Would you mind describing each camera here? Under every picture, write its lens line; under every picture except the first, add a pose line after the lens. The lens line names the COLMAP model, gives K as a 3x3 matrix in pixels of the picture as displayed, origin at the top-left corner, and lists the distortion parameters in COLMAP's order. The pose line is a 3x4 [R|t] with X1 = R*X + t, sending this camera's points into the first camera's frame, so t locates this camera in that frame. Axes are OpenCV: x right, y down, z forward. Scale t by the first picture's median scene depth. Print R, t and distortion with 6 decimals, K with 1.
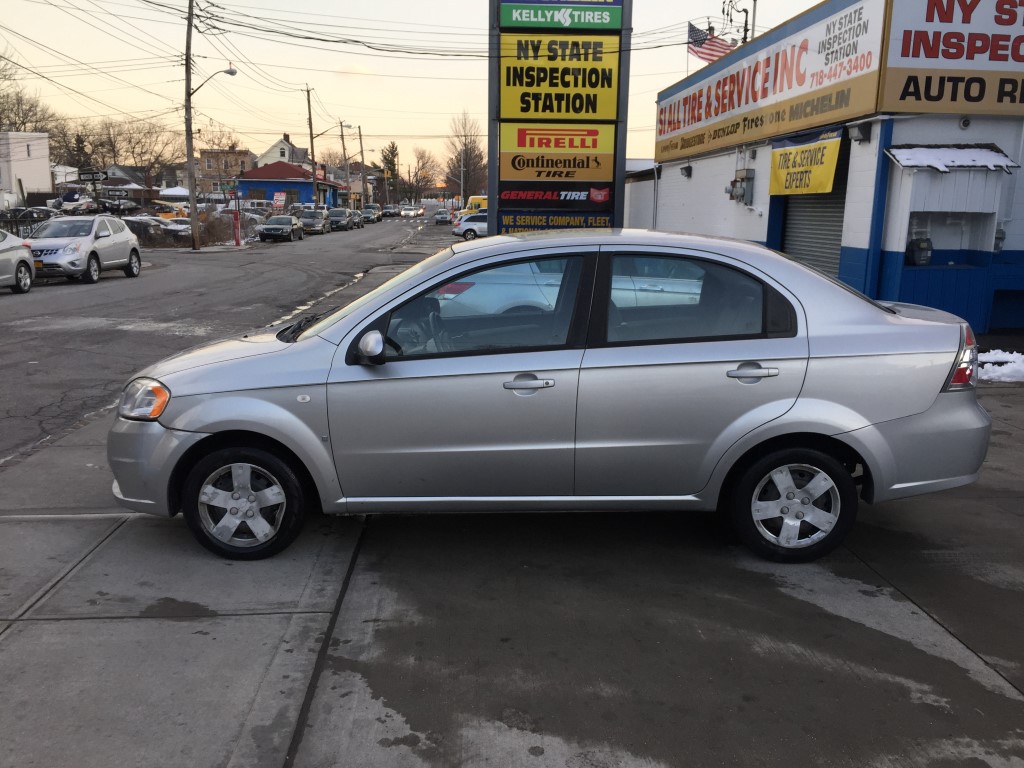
lens RADIAL K [[870.9, 0, 512.0], [0, 870.9, 384.0], [0, 0, 1]] dist [0.102586, -0.151127]
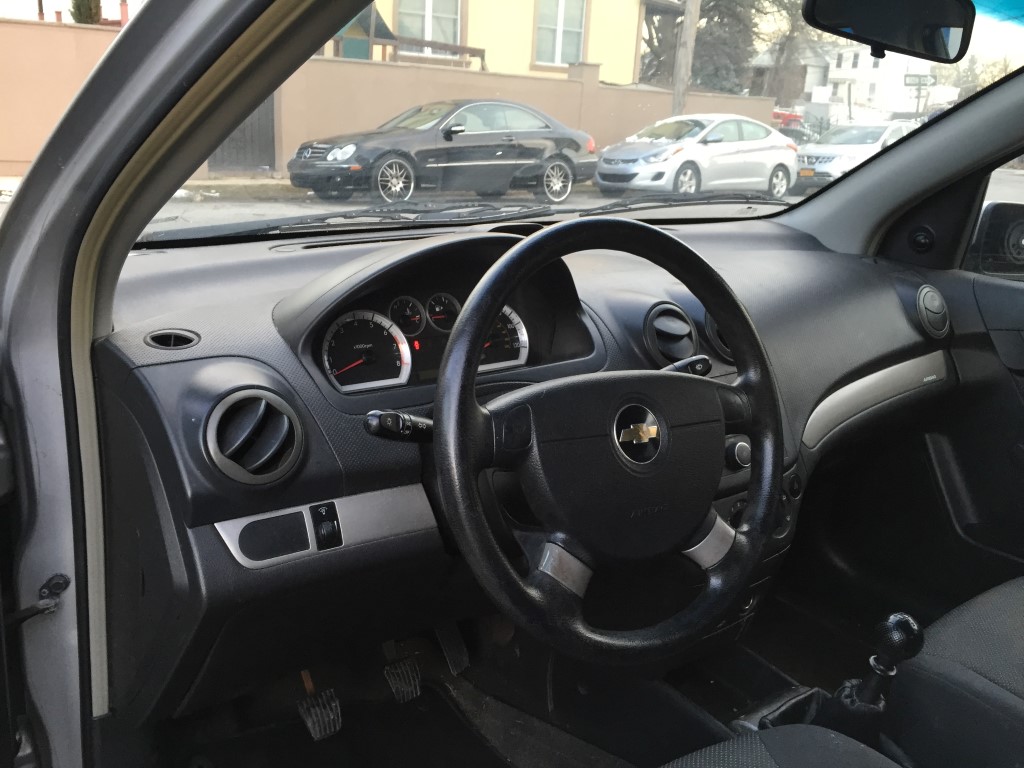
lens RADIAL K [[912.9, 0, 493.7], [0, 912.9, 383.4], [0, 0, 1]] dist [-0.134185, 0.306990]
pose [[0.609342, 0.258545, -0.749571, 0.044793], [-0.200607, 0.964858, 0.169725, -0.097317], [0.767111, 0.046949, 0.639794, 0.908479]]
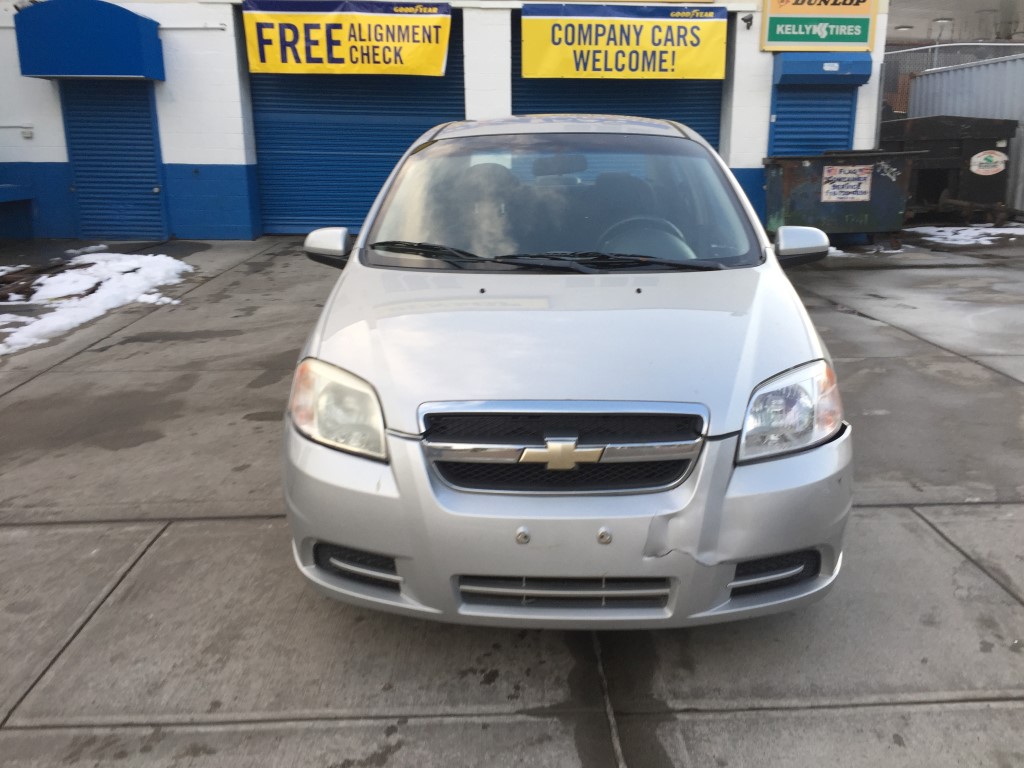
lens RADIAL K [[879.0, 0, 520.5], [0, 879.0, 350.8], [0, 0, 1]] dist [0.105189, -0.182496]
pose [[0.031552, -0.237504, 0.970874, -0.995976], [0.187685, 0.955486, 0.227640, -0.184466], [-0.981722, 0.175036, 0.074723, 1.160374]]
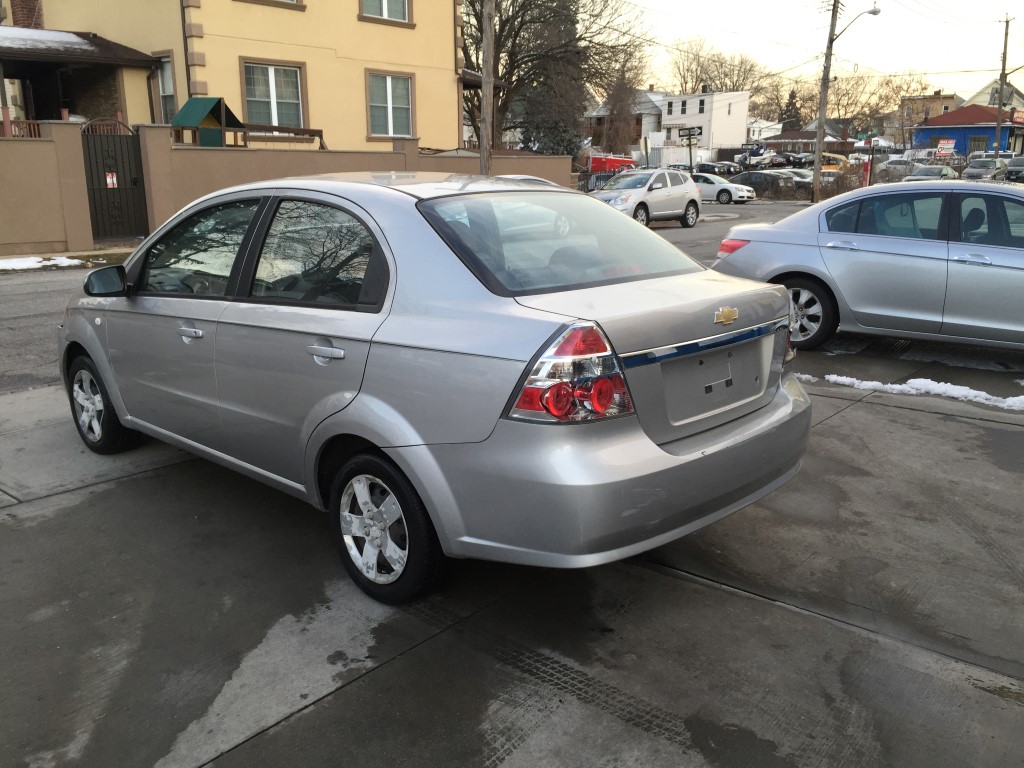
lens RADIAL K [[870.9, 0, 512.0], [0, 870.9, 384.0], [0, 0, 1]] dist [0.102586, -0.151127]
pose [[0.727008, 0.158145, -0.668169, 0.907099], [-0.123869, 0.987356, 0.098915, -0.081017], [0.675363, 0.010853, 0.737405, 0.503280]]
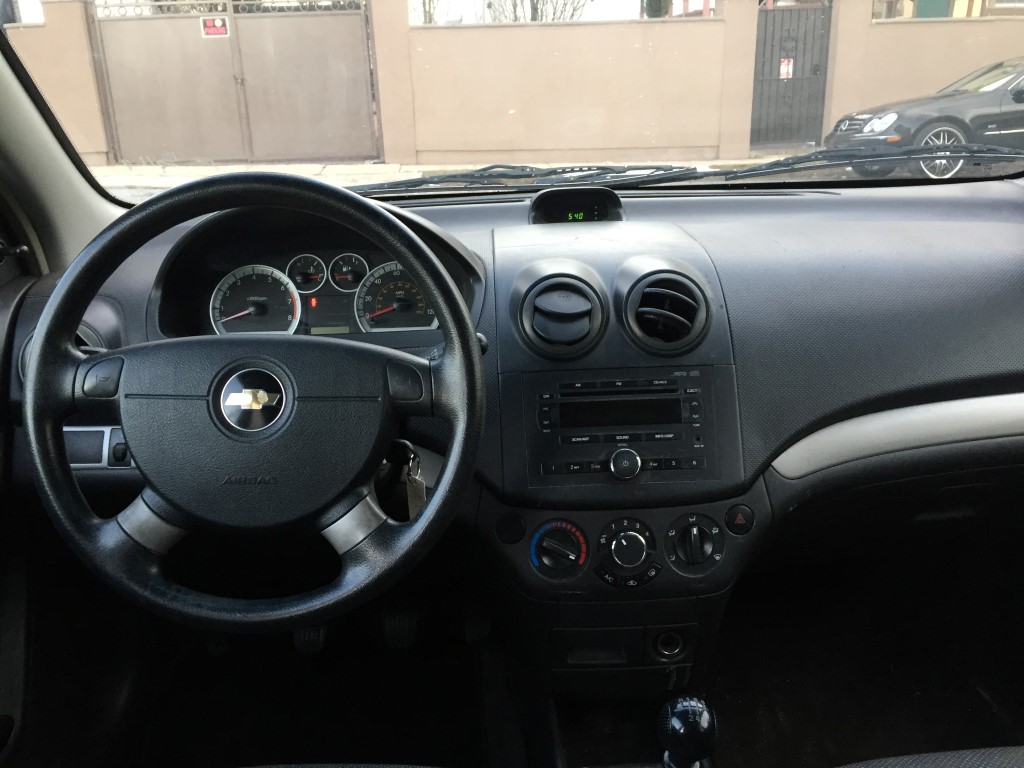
lens RADIAL K [[867.8, 0, 493.4], [0, 867.8, 371.7], [0, 0, 1]] dist [0.159955, -0.230876]
pose [[0.023350, 0.305227, -0.951993, 0.092484], [-0.159039, 0.941260, 0.297885, -0.130660], [0.986996, 0.144449, 0.070521, 1.134863]]
